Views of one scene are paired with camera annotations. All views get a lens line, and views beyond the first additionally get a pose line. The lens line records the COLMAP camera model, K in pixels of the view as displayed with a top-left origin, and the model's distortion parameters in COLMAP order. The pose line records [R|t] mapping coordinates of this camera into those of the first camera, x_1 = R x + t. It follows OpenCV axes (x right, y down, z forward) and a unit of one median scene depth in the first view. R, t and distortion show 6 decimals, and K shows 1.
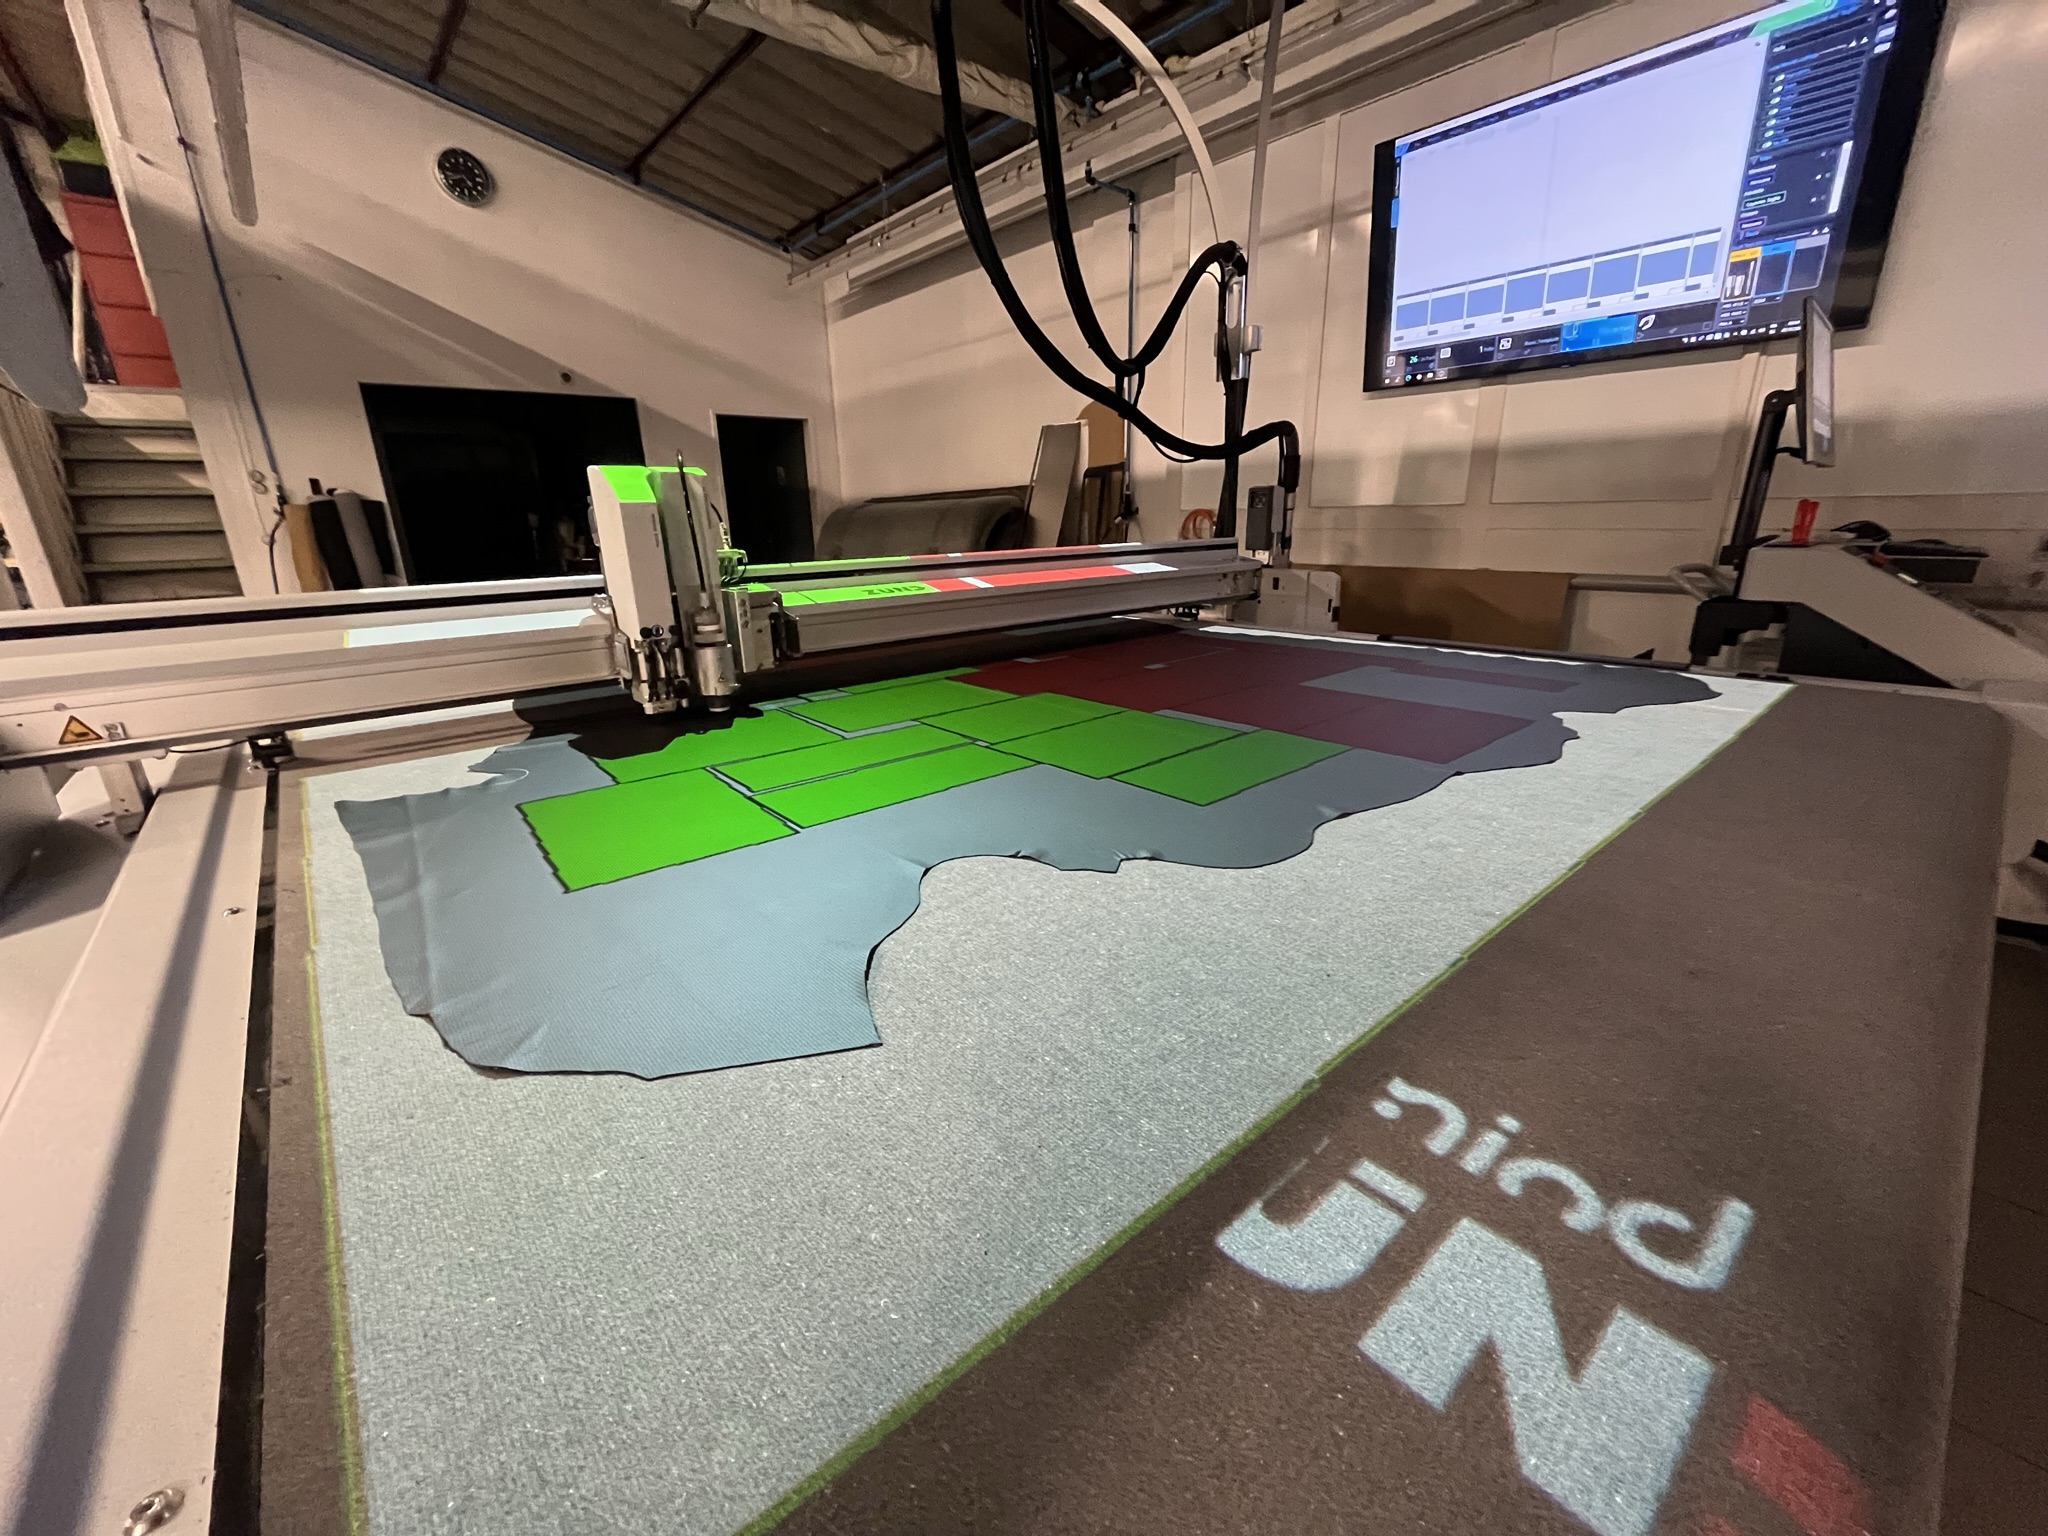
lens RADIAL K [[840.8, 0, 1024.0], [0, 840.8, 768.0], [0, 0, 1]] dist [-0.002160, -0.000596]
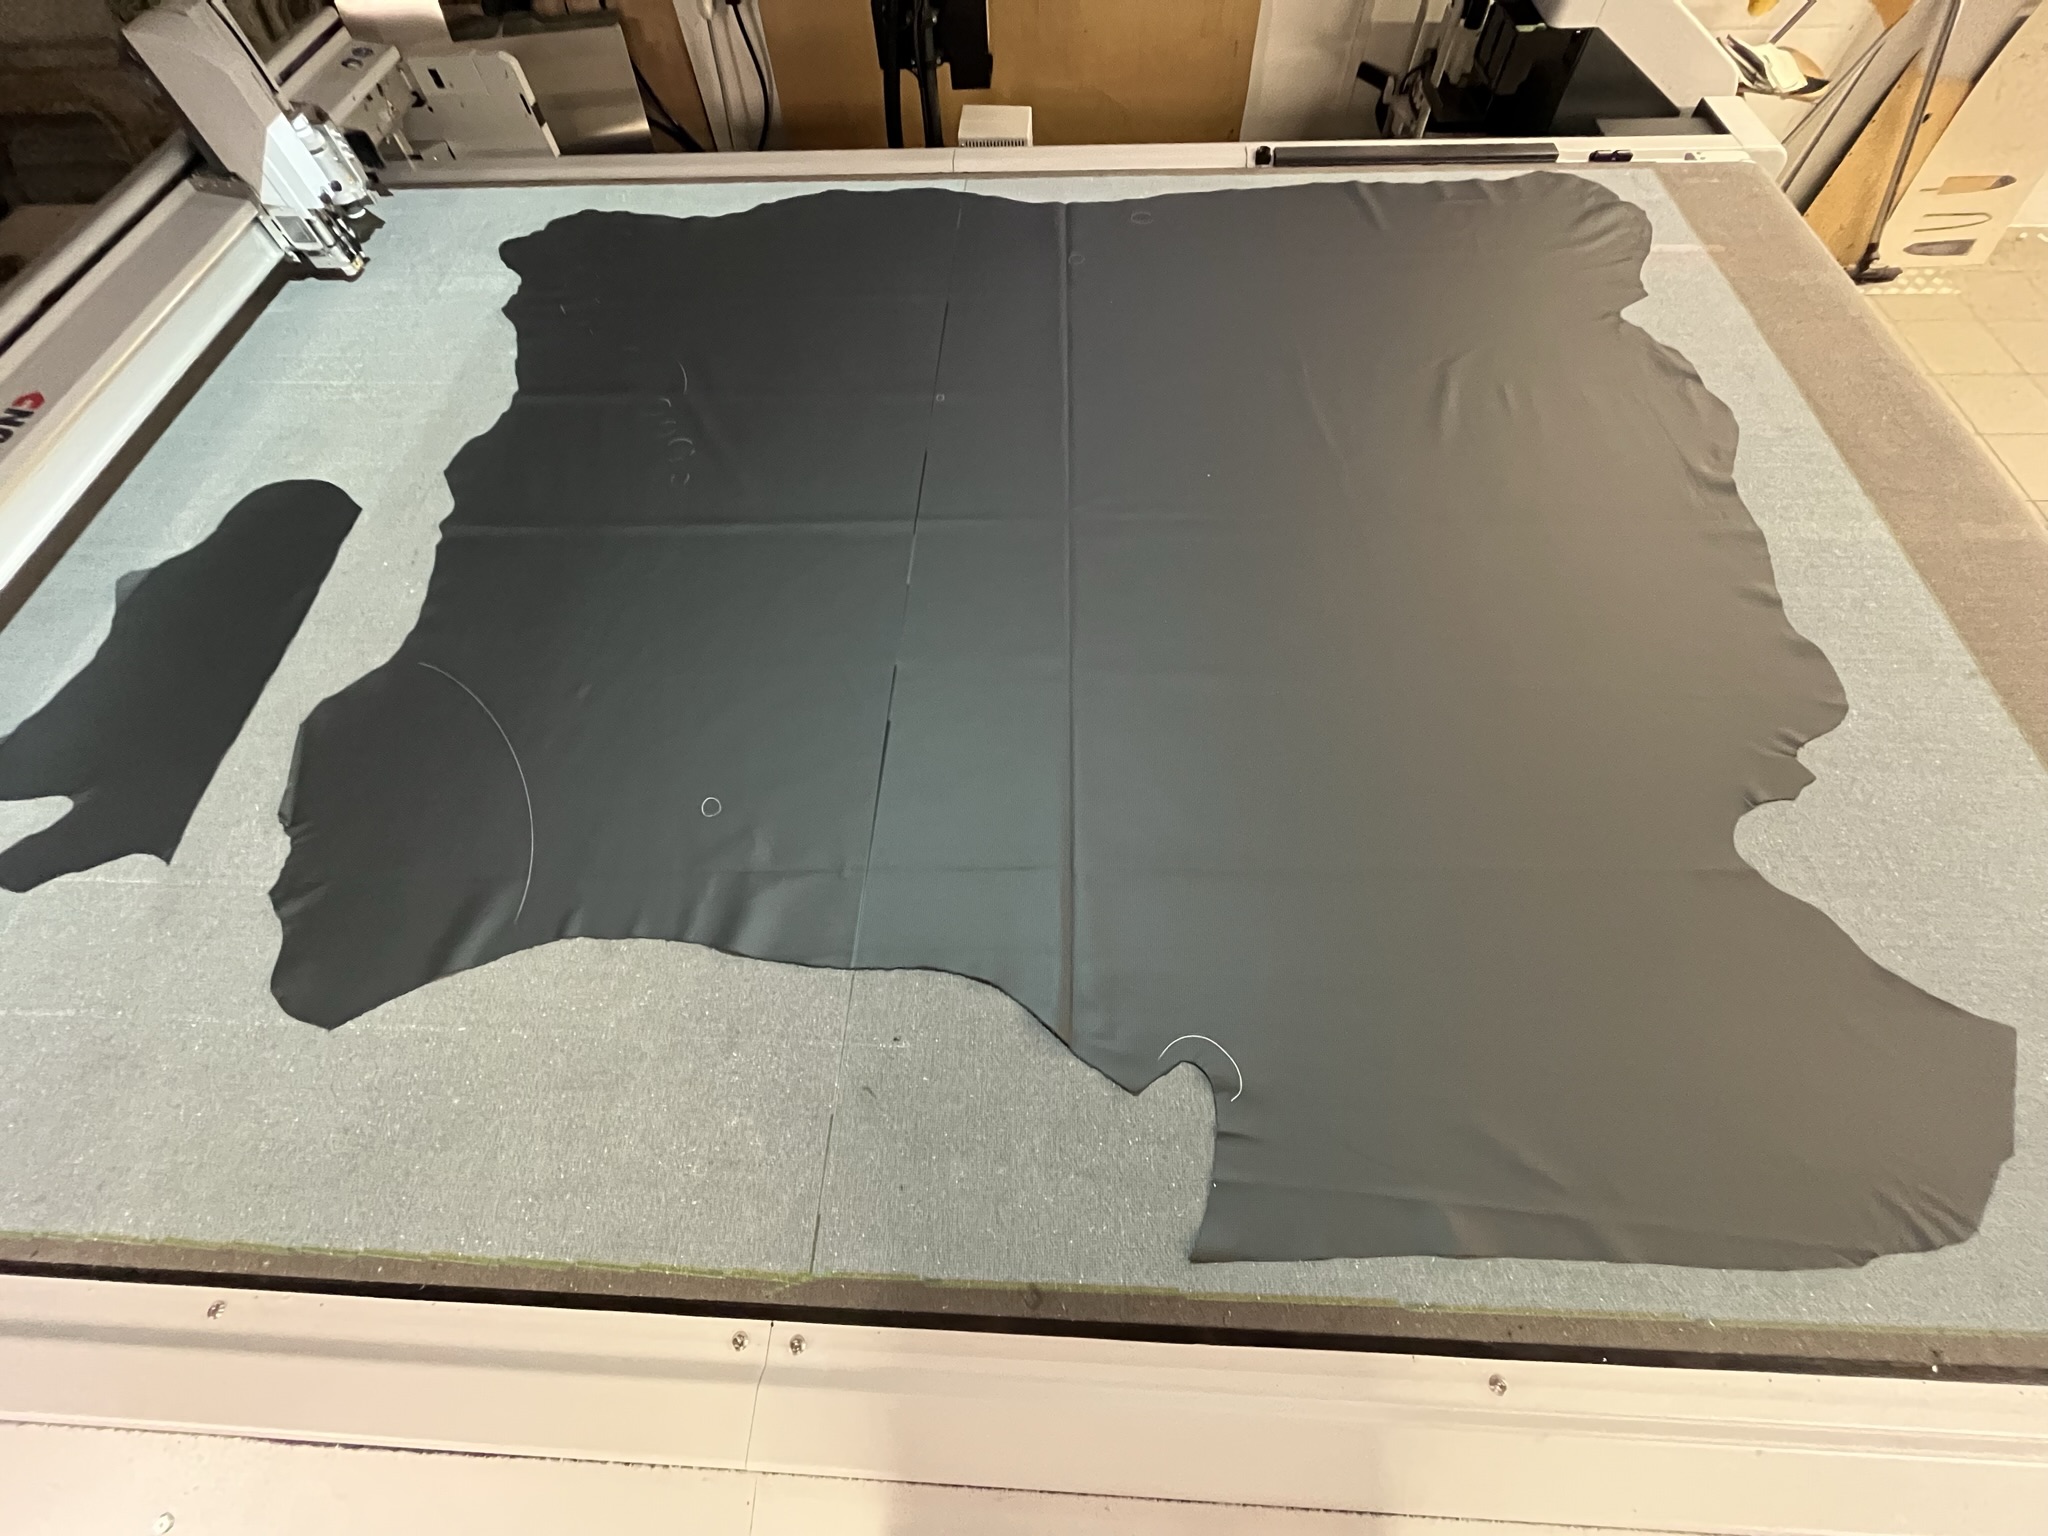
lens RADIAL K [[840.8, 0, 1024.0], [0, 840.8, 768.0], [0, 0, 1]] dist [-0.002160, -0.000596]
pose [[0.681254, -0.635071, 0.364113, -1.020371], [0.227749, 0.656576, 0.719054, -0.941679], [-0.695718, -0.406932, 0.591932, 0.916310]]
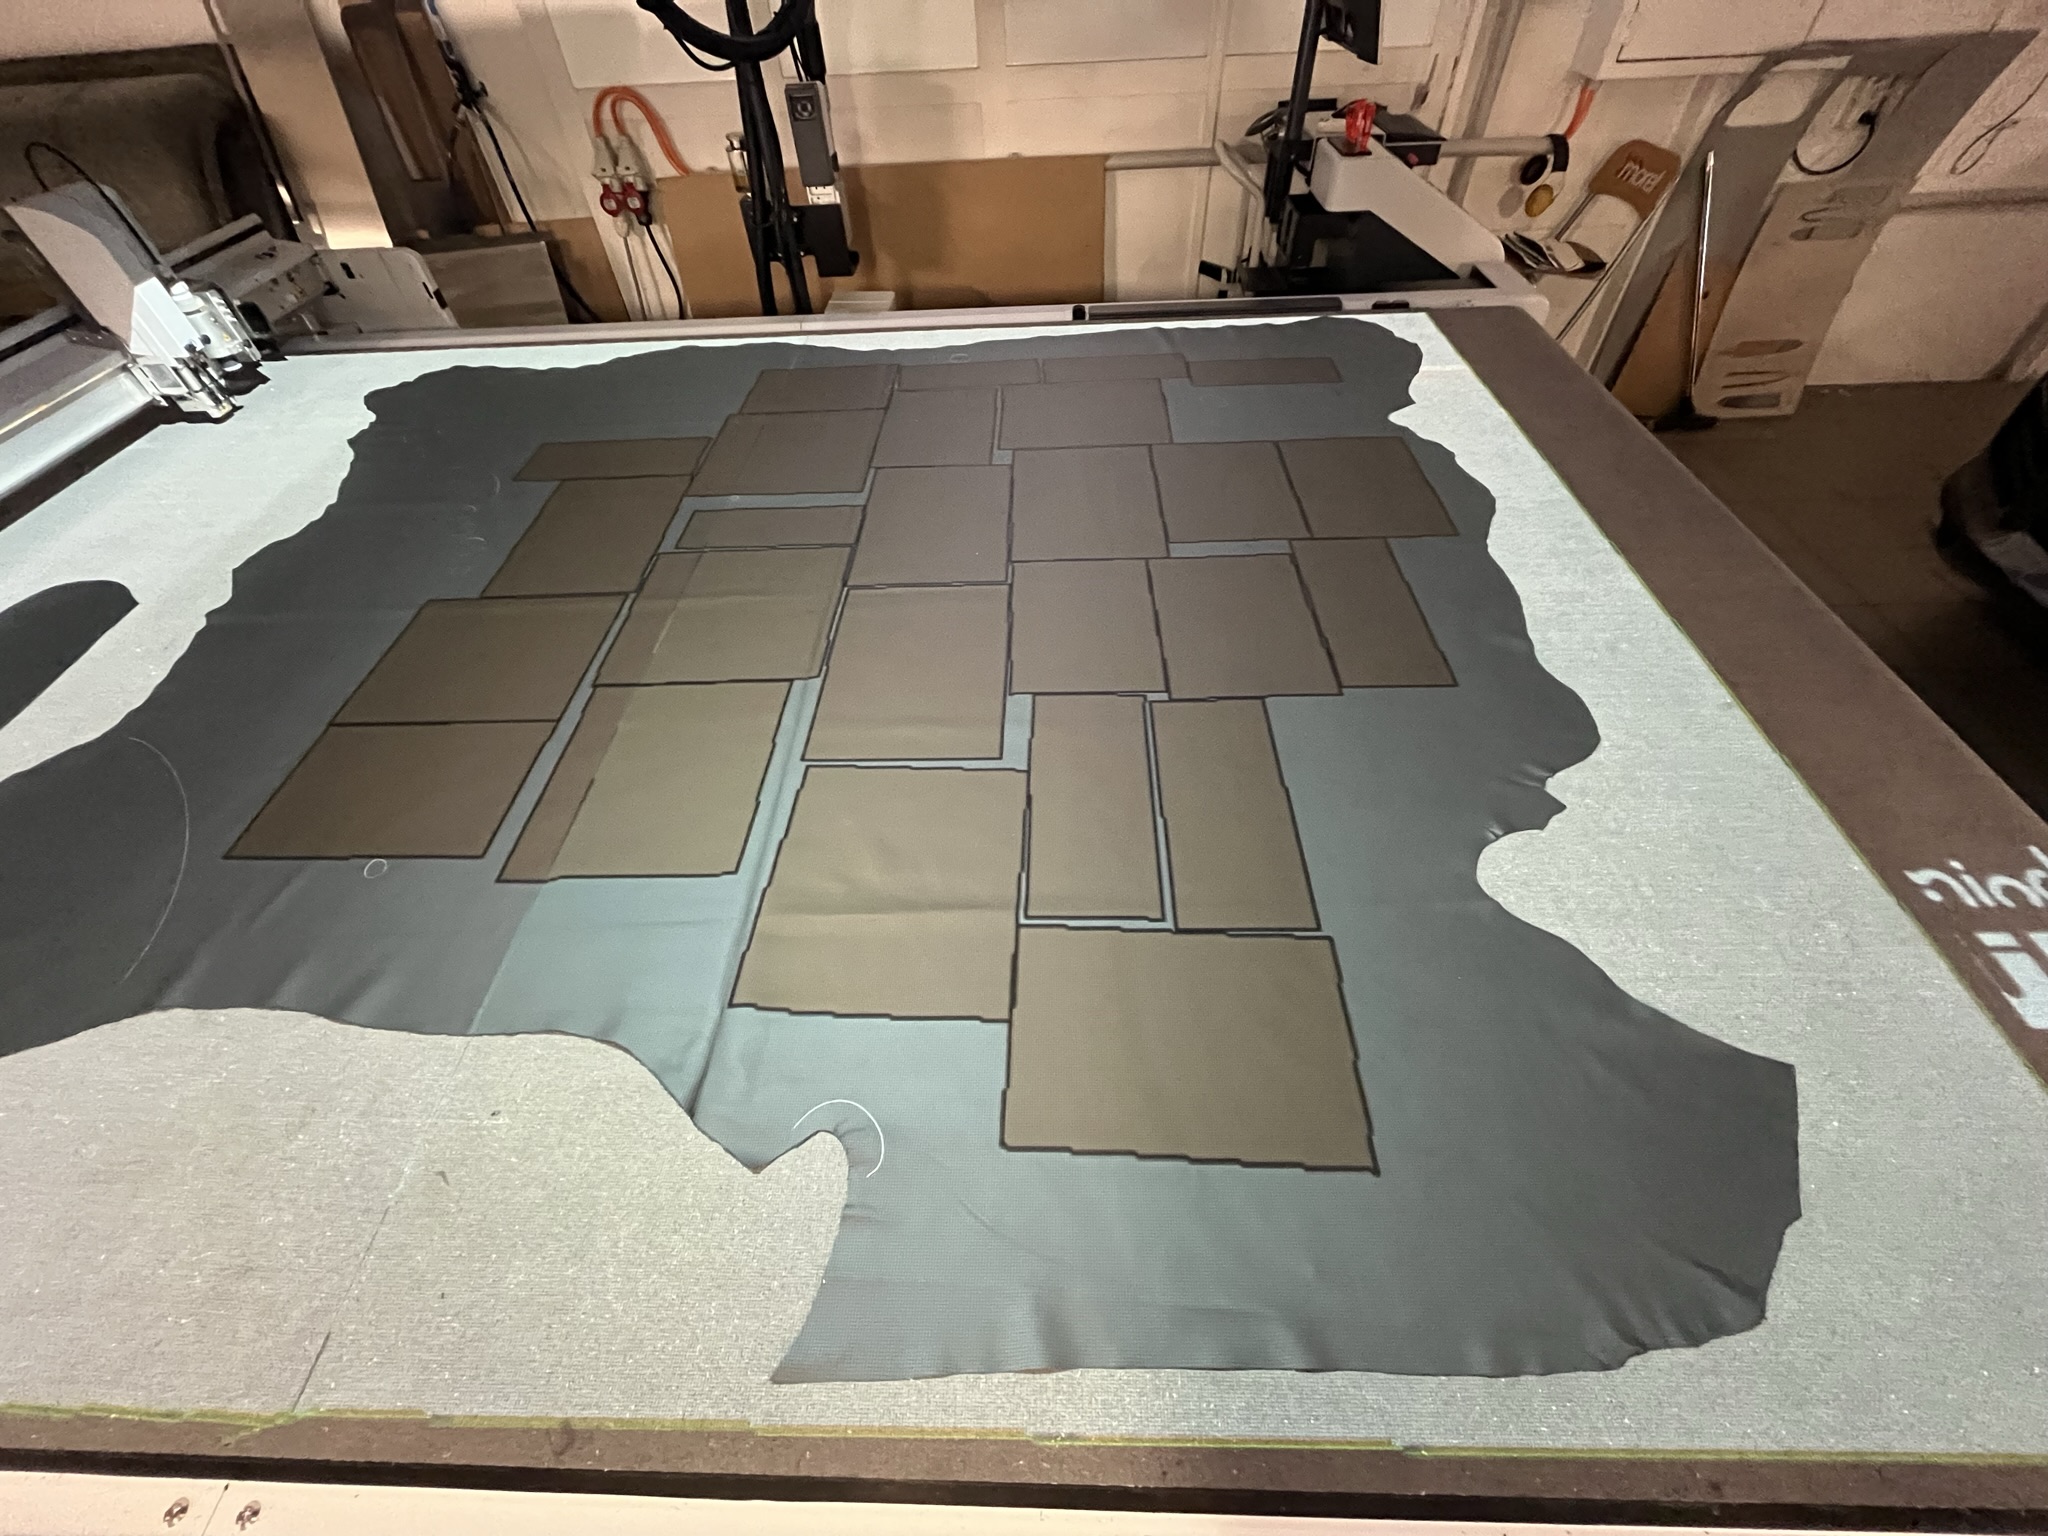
lens RADIAL K [[826.5, 0, 1024.0], [0, 826.5, 768.0], [0, 0, 1]] dist [-0.002798, -0.000433]
pose [[0.666333, -0.562725, 0.489226, -0.821719], [0.242631, 0.784024, 0.571346, -0.672807], [-0.705075, -0.262005, 0.658956, 0.648137]]
